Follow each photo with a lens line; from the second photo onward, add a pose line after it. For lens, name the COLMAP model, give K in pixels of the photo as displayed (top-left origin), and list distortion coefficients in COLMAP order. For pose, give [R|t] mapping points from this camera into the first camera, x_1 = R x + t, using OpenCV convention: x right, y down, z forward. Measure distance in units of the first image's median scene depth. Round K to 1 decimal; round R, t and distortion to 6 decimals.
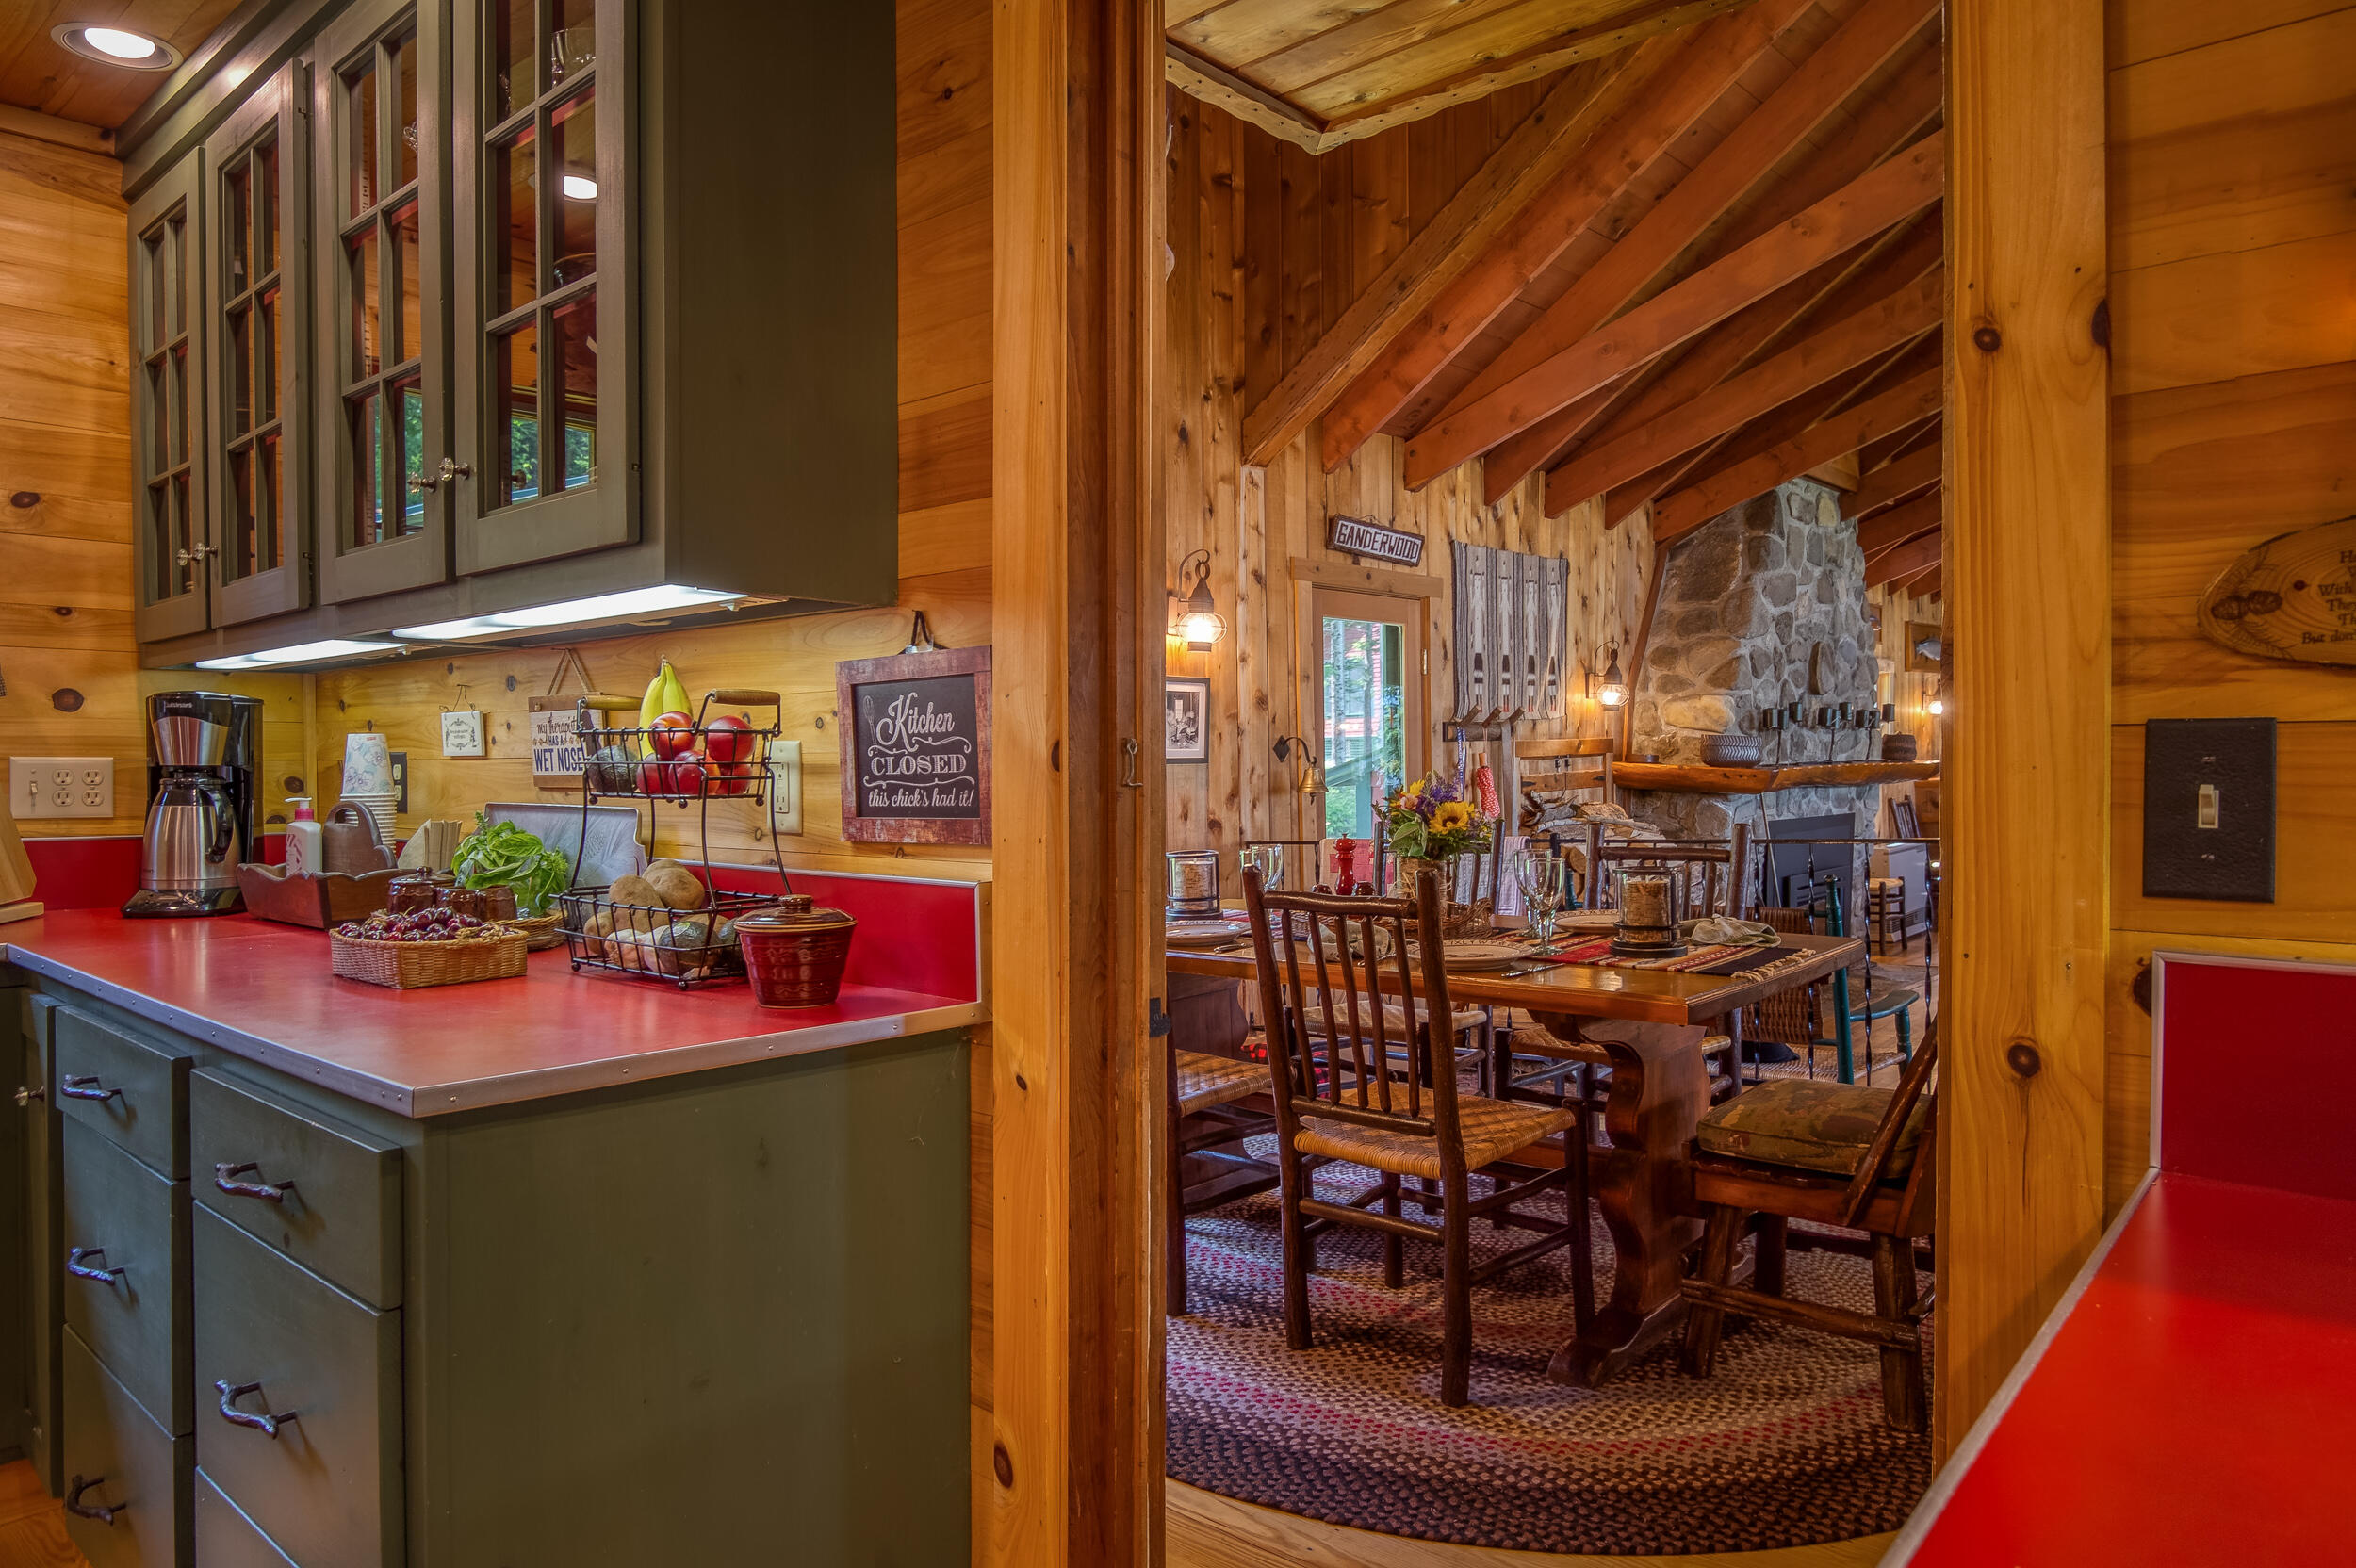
lens RADIAL K [[1446.4, 0, 1178.0], [0, 1446.4, 784.0], [0, 0, 1]] dist [0.002857, -0.002654]
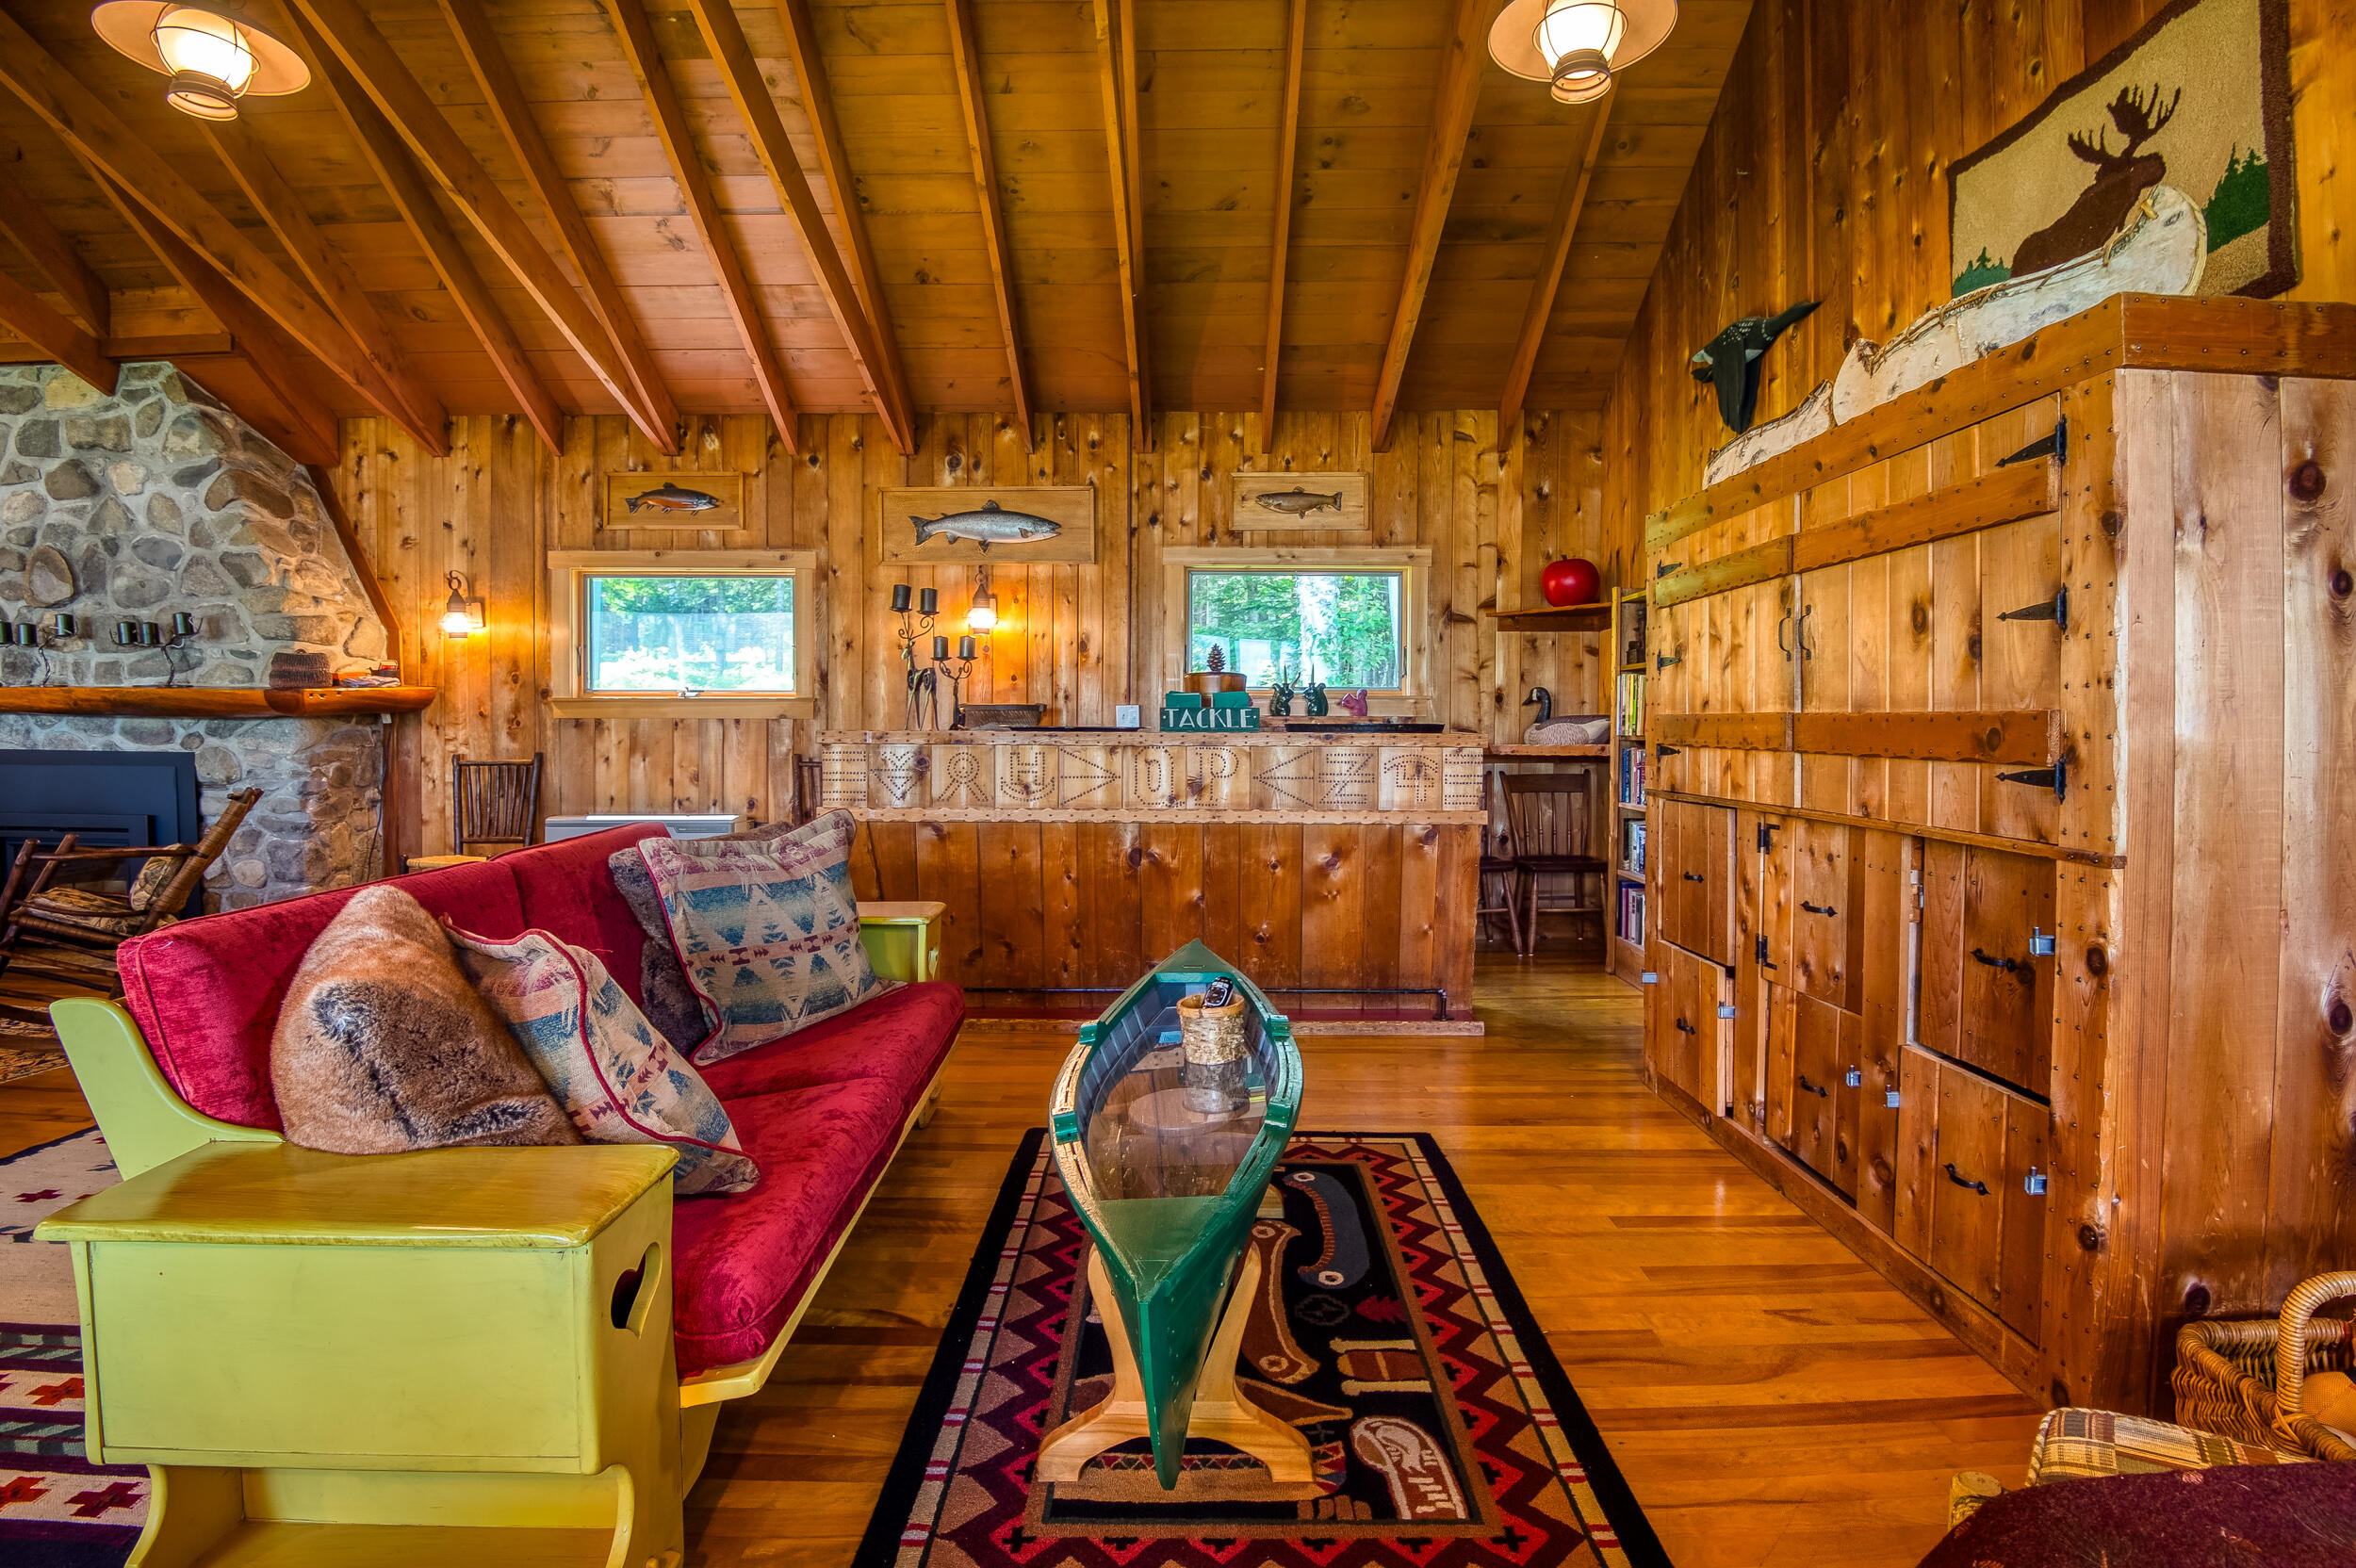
lens RADIAL K [[1112.3, 0, 1187.4], [0, 1112.3, 728.7], [0, 0, 1]] dist [-0.001357, -0.020017]
pose [[0.654940, 0.016693, -0.755496, 3.260904], [-0.030276, 0.999533, -0.004161, -0.019324], [0.755074, 0.025599, 0.655140, 2.596775]]
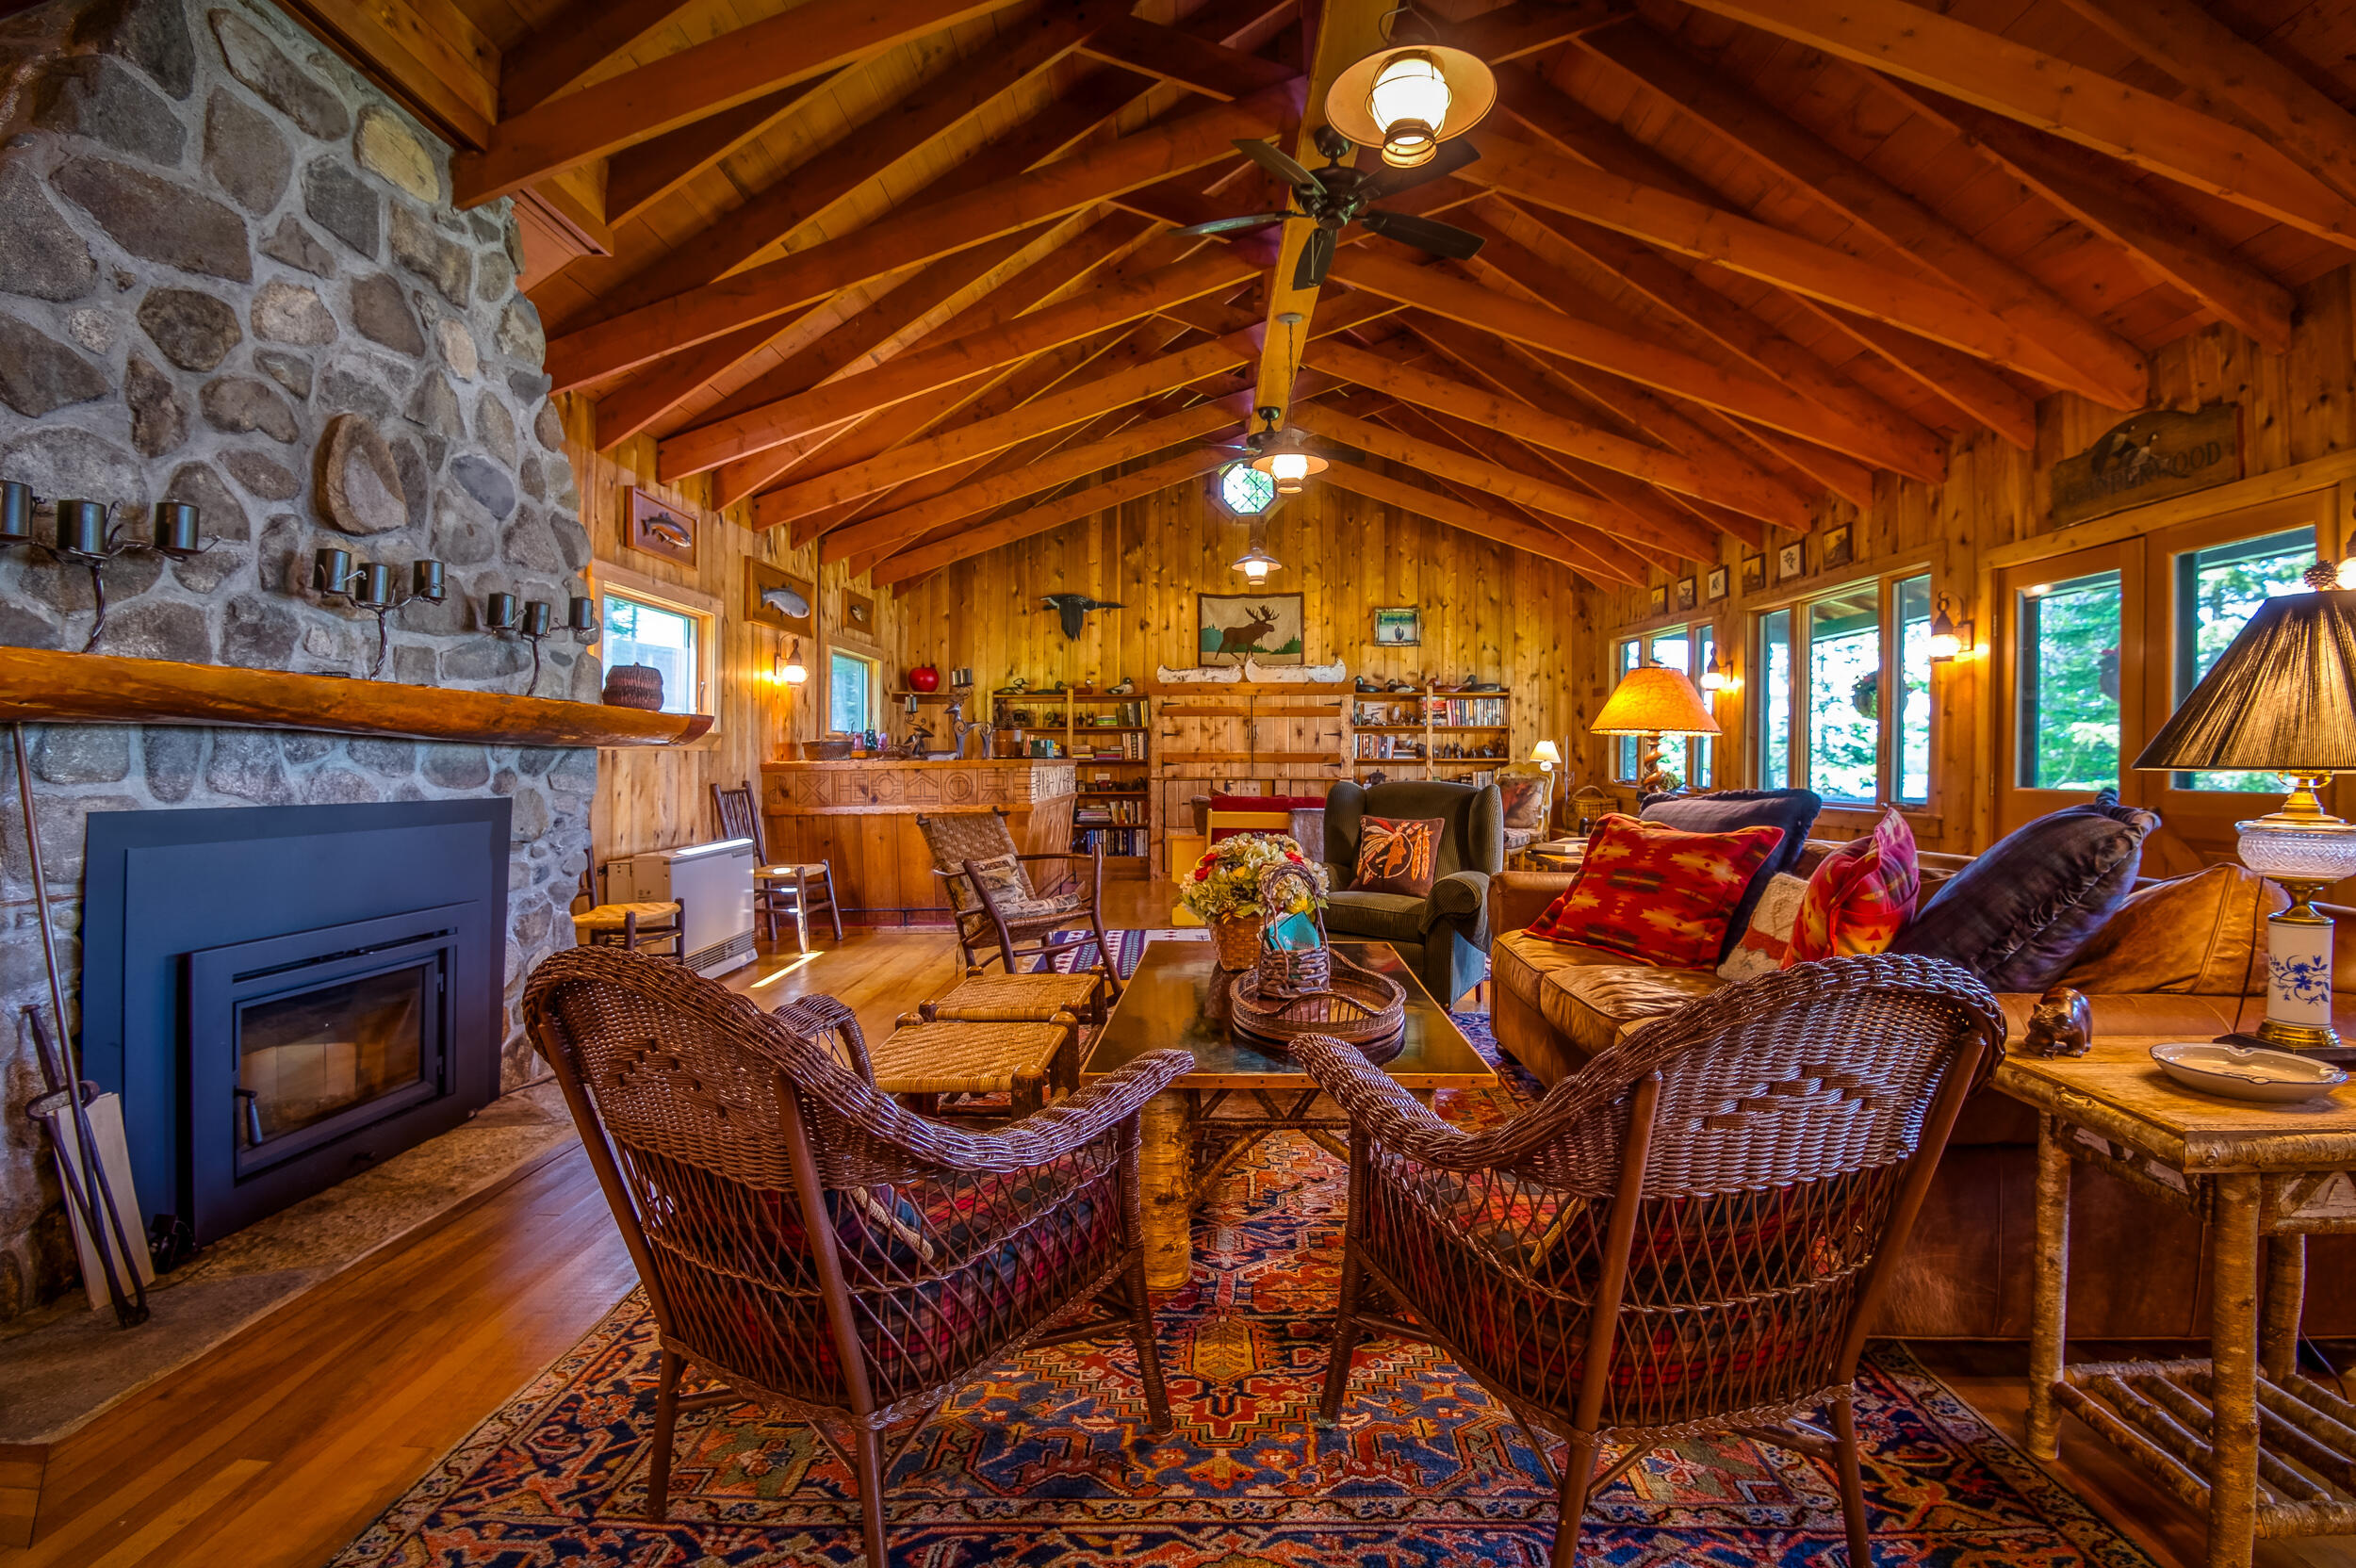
lens RADIAL K [[1115.0, 0, 1179.4], [0, 1115.0, 770.1], [0, 0, 1]] dist [-0.001015, -0.020759]
pose [[0.756483, 0.004367, 0.653999, 0.976677], [0.009115, 0.999810, -0.017219, 0.047608], [-0.653950, 0.018988, 0.756300, 1.354847]]
